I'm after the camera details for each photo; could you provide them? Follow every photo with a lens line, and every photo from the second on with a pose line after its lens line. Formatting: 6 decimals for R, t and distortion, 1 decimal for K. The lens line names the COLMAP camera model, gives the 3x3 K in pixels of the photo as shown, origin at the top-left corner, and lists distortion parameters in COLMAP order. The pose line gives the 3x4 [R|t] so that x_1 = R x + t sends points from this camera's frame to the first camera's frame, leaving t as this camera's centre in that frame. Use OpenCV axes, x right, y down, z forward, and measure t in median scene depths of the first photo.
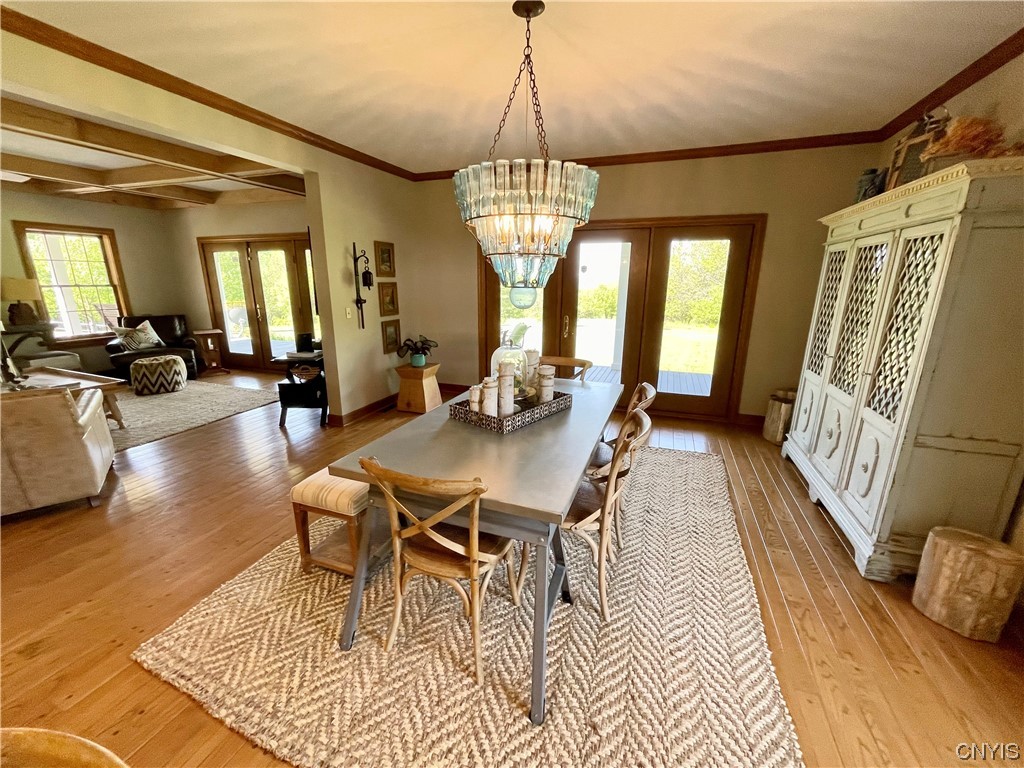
lens RADIAL K [[415.6, 0, 508.0], [0, 415.6, 388.5], [0, 0, 1]] dist [0.000073, 0.000397]
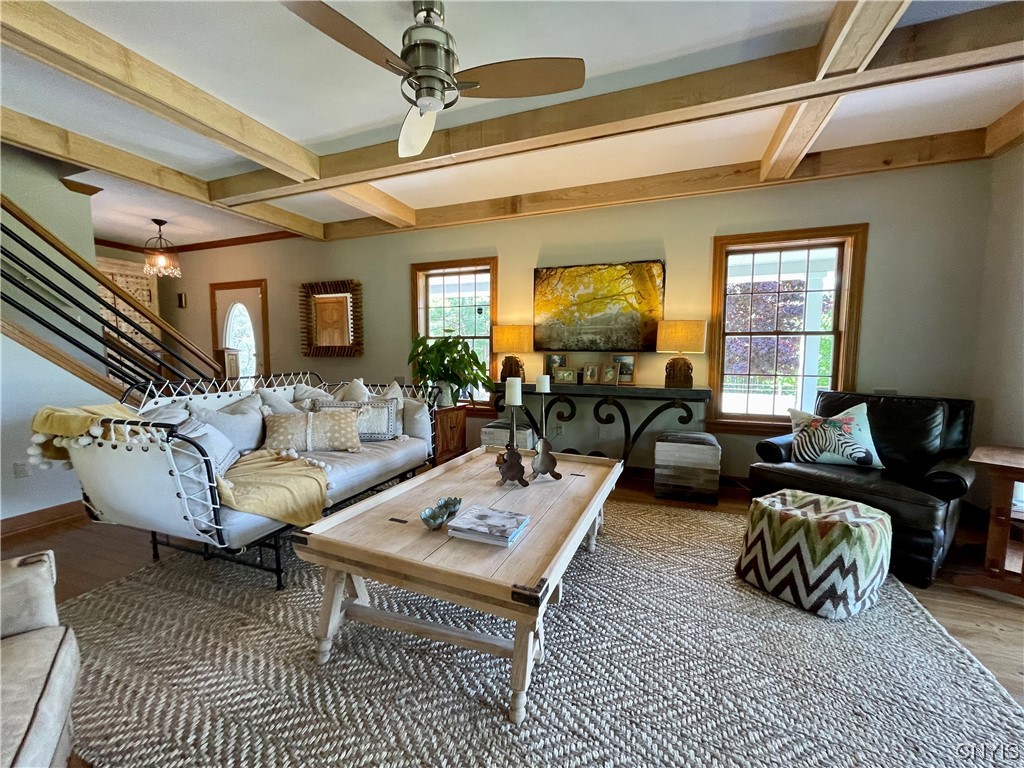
lens RADIAL K [[415.6, 0, 508.0], [0, 415.6, 388.5], [0, 0, 1]] dist [0.000073, 0.000397]
pose [[-0.014221, 0.078652, -0.996801, -0.527771], [-0.258401, 0.962749, 0.079651, -0.146436], [0.965933, 0.258707, 0.006633, 0.782972]]
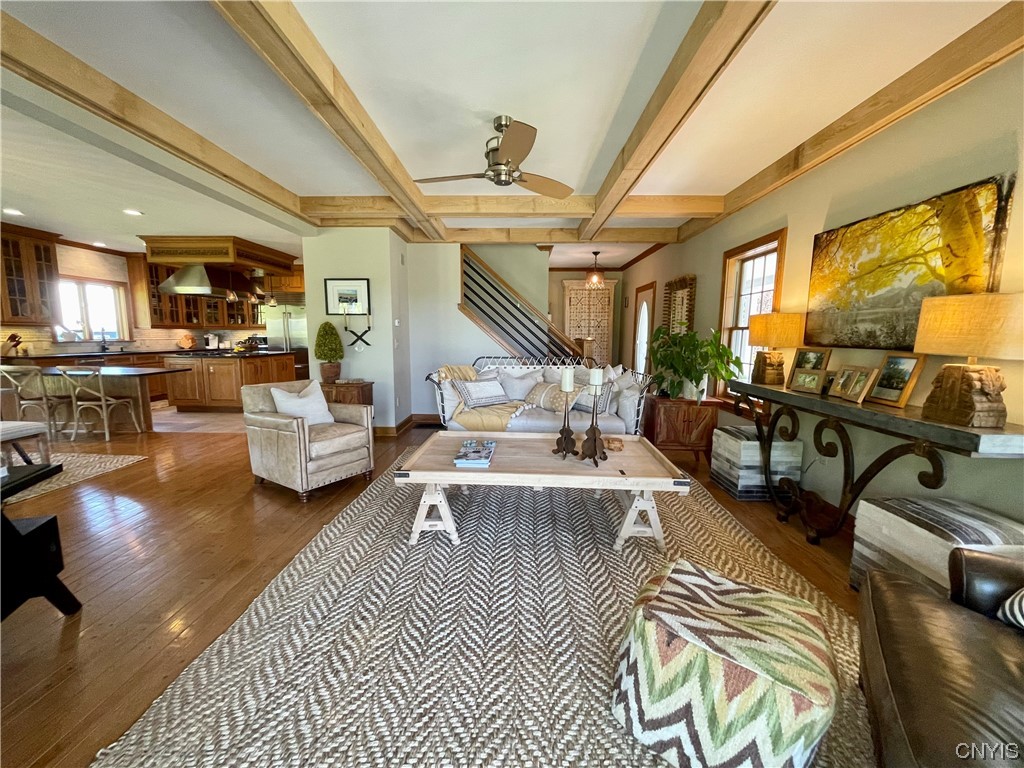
lens RADIAL K [[415.6, 0, 508.0], [0, 415.6, 388.5], [0, 0, 1]] dist [0.000073, 0.000397]
pose [[-0.945607, 0.024976, -0.324351, -0.769159], [-0.099990, 0.926467, 0.362852, -0.315378], [0.309563, 0.375547, -0.873576, 1.339790]]
